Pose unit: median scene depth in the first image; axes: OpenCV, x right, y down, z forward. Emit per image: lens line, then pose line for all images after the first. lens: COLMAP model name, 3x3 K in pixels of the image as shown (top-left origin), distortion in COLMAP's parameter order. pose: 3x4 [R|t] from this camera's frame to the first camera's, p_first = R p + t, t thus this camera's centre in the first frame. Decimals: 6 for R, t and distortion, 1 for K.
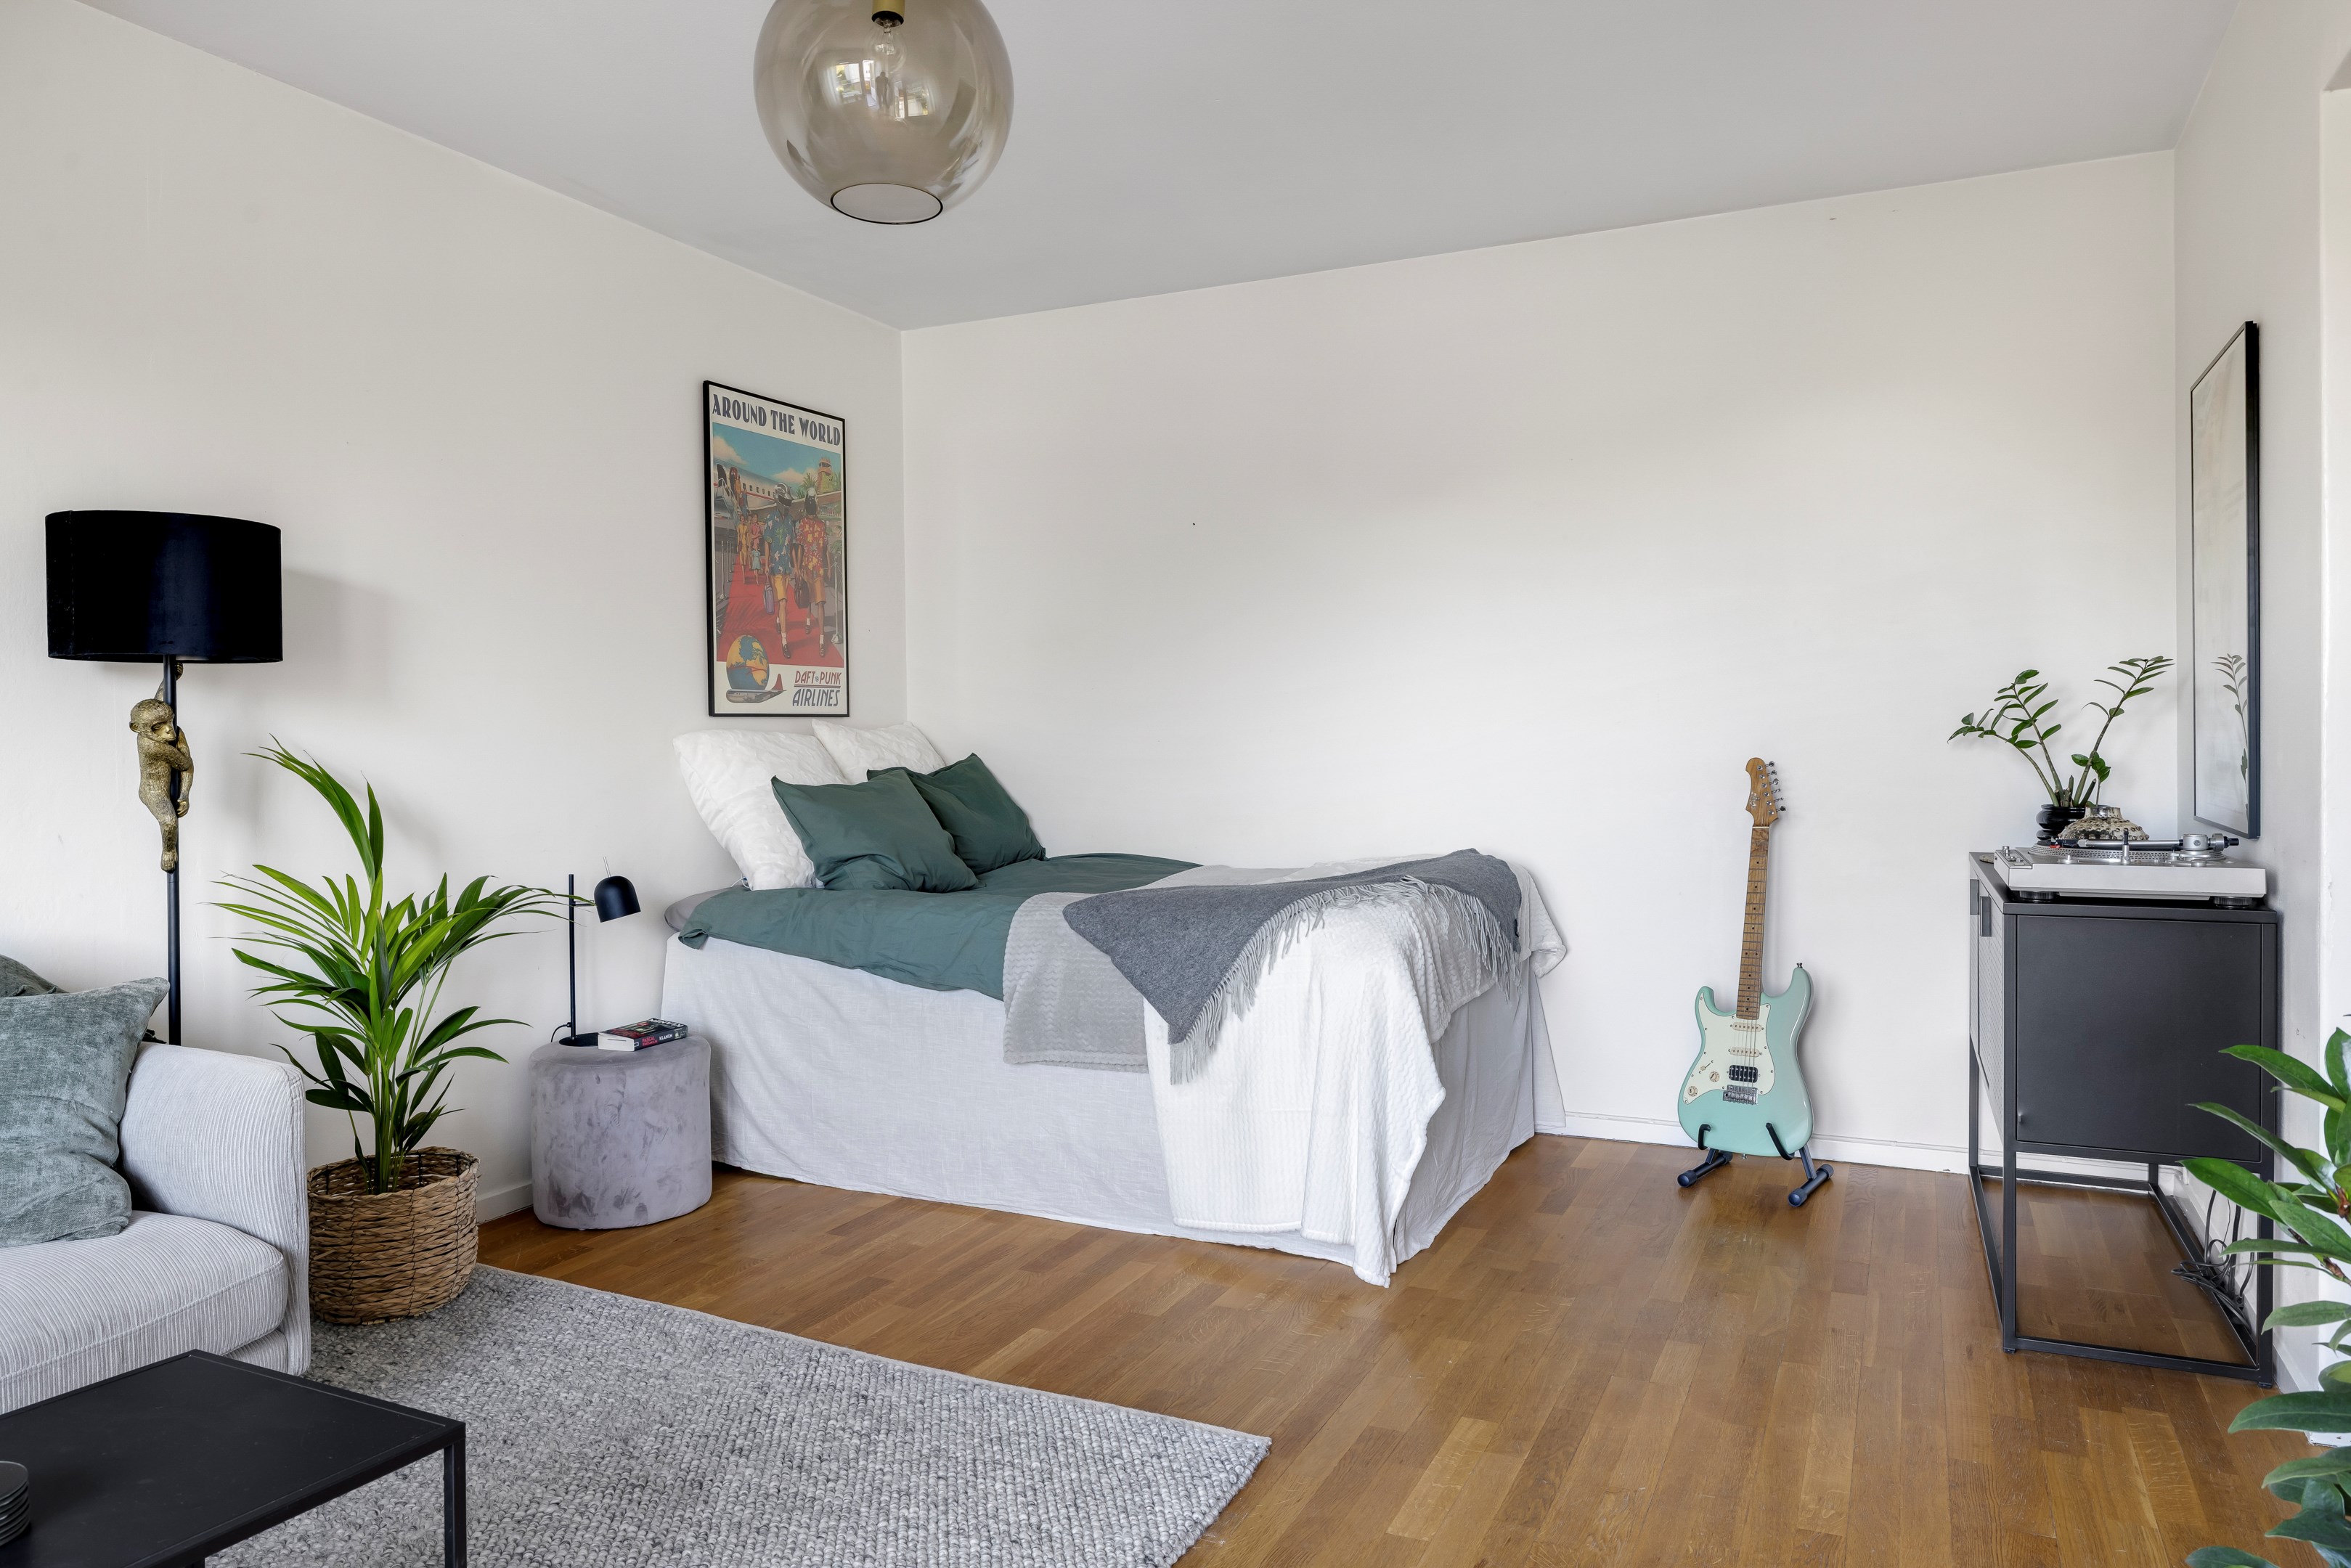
lens RADIAL K [[1553.7, 0, 1175.5], [0, 1553.7, 784.0], [0, 0, 1]] dist [-0.000282, 0.000547]
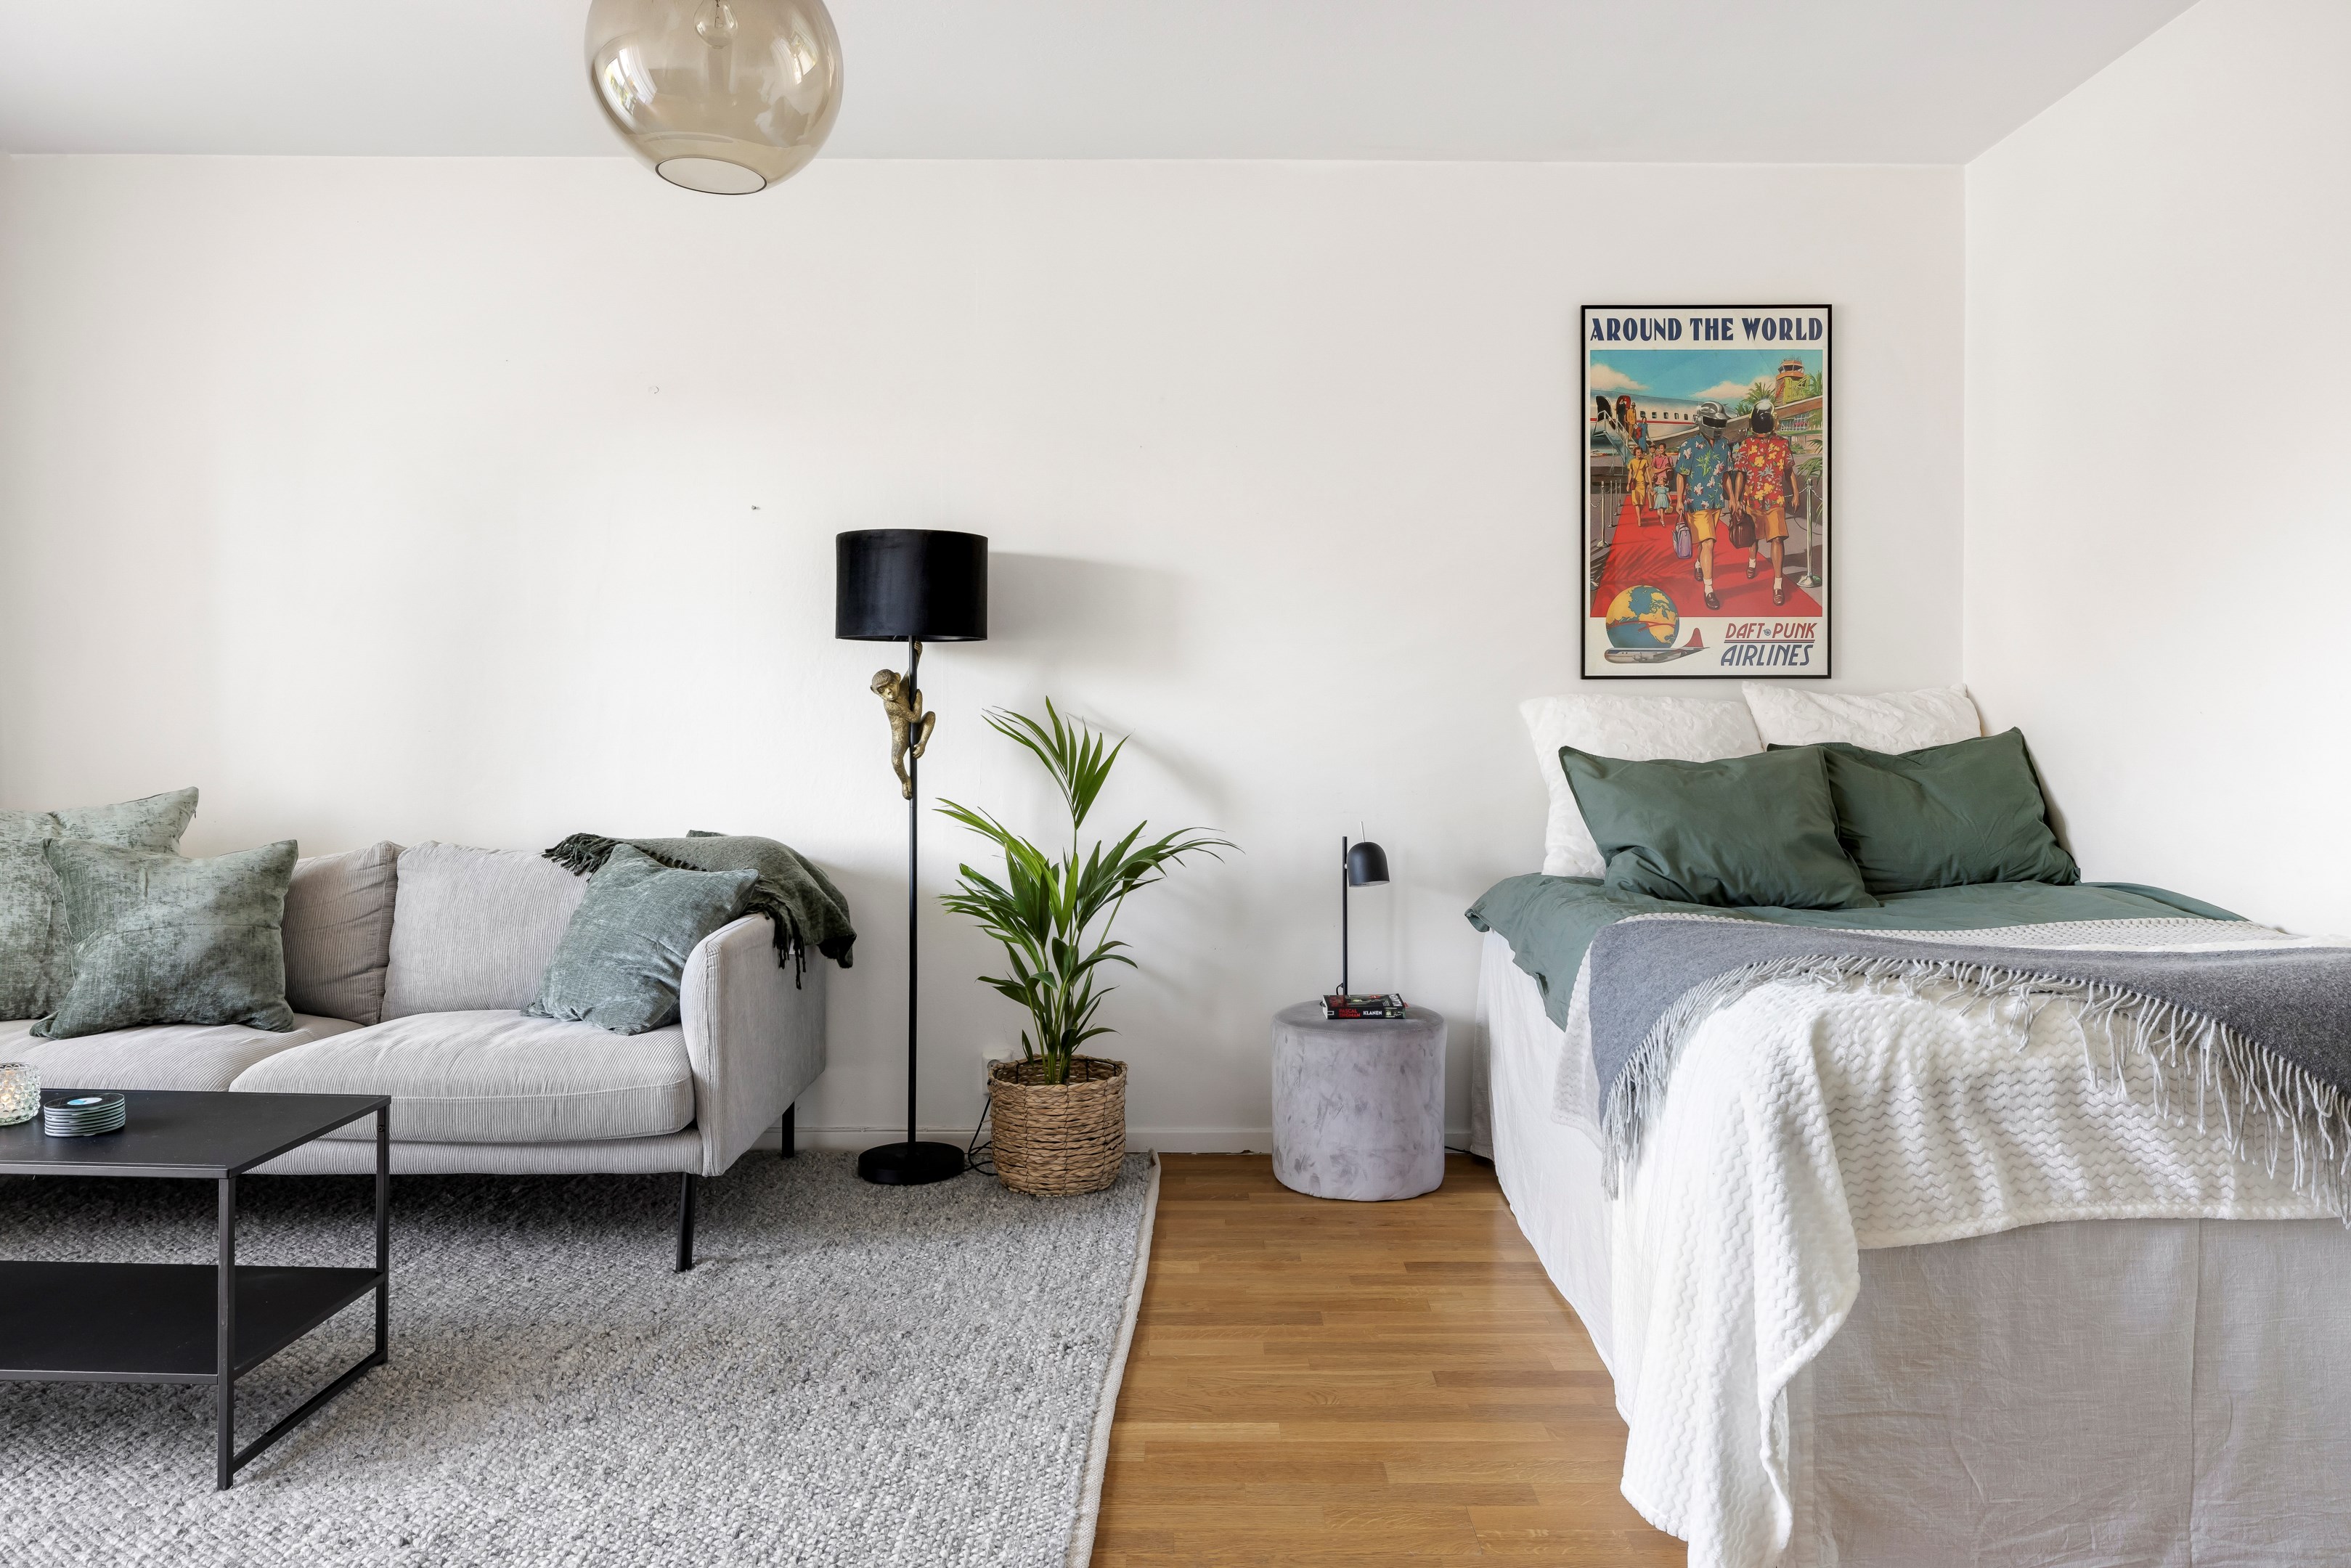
lens RADIAL K [[1582.8, 0, 1190.3], [0, 1582.8, 737.0], [0, 0, 1]] dist [0.002409, -0.000865]
pose [[0.429580, 0.021180, -0.902780, 0.418838], [-0.033213, 0.999419, 0.007644, -0.009371], [0.902418, 0.026700, 0.430034, 0.393920]]
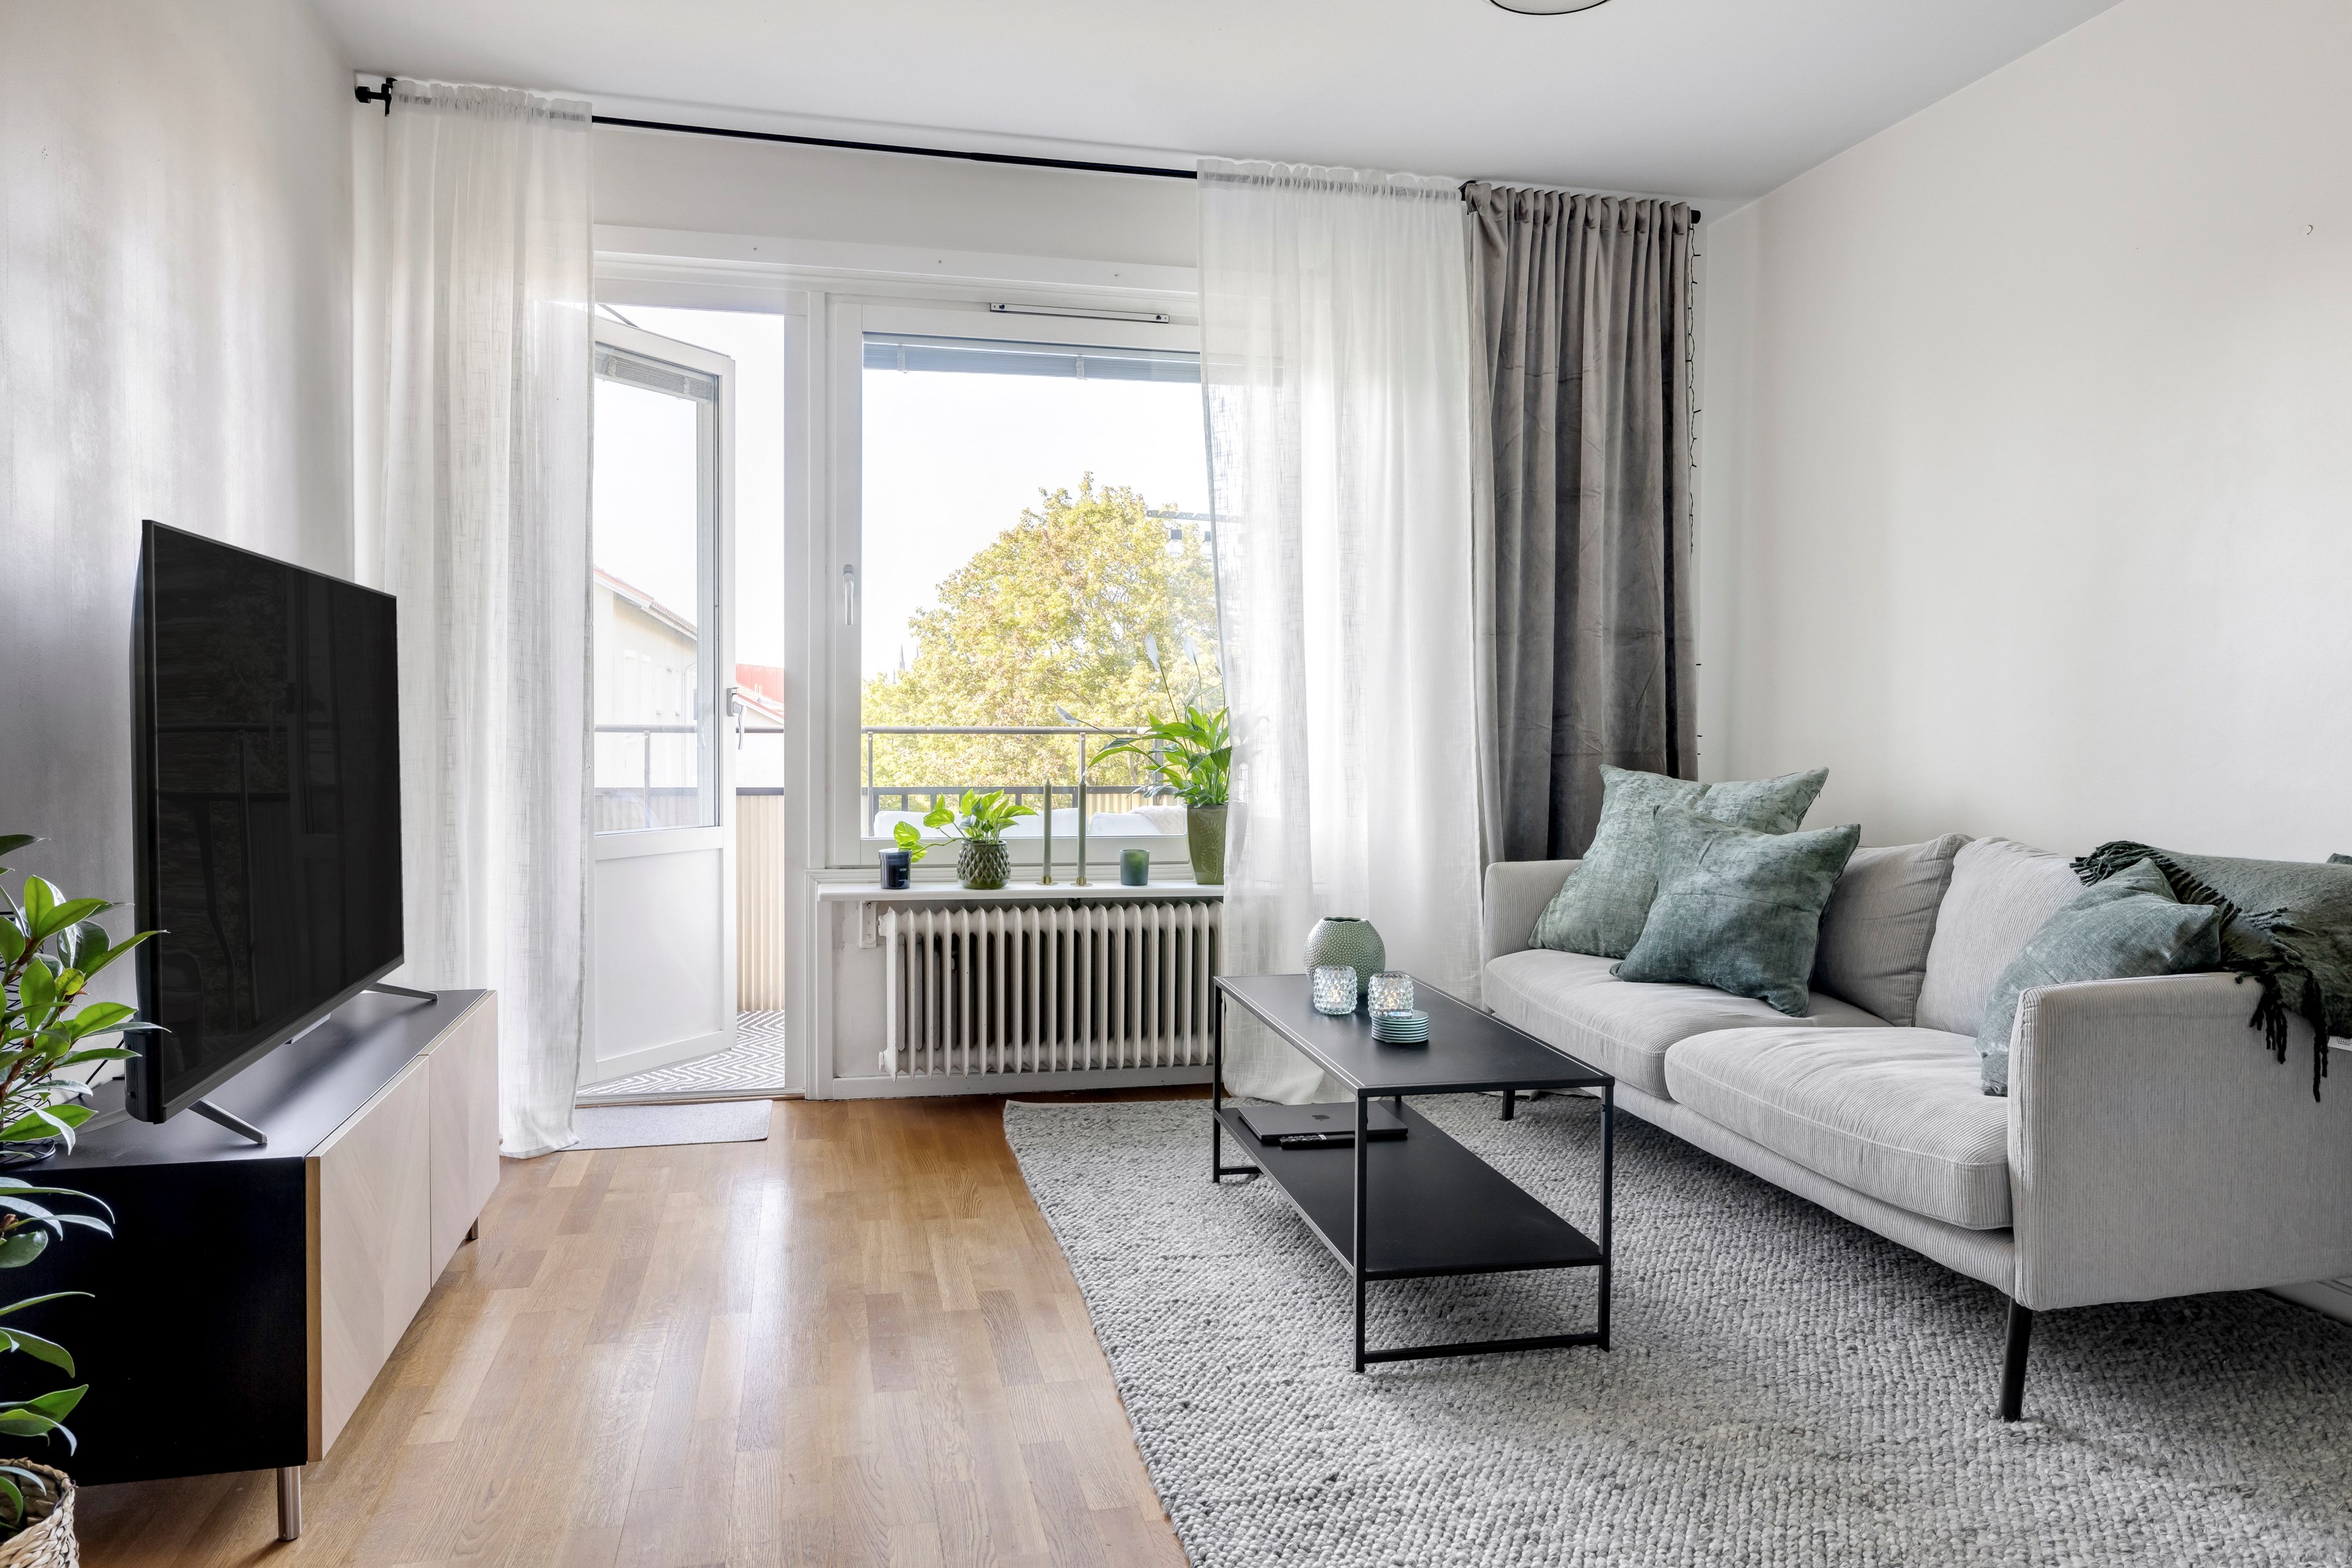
lens RADIAL K [[1555.6, 0, 1176.0], [0, 1555.6, 784.0], [0, 0, 1]] dist [-0.007406, -0.001121]
pose [[-0.785810, 0.028426, -0.617815, 0.224305], [-0.018287, 0.997438, 0.069152, -0.001411], [0.618198, 0.065639, -0.783277, 0.714637]]
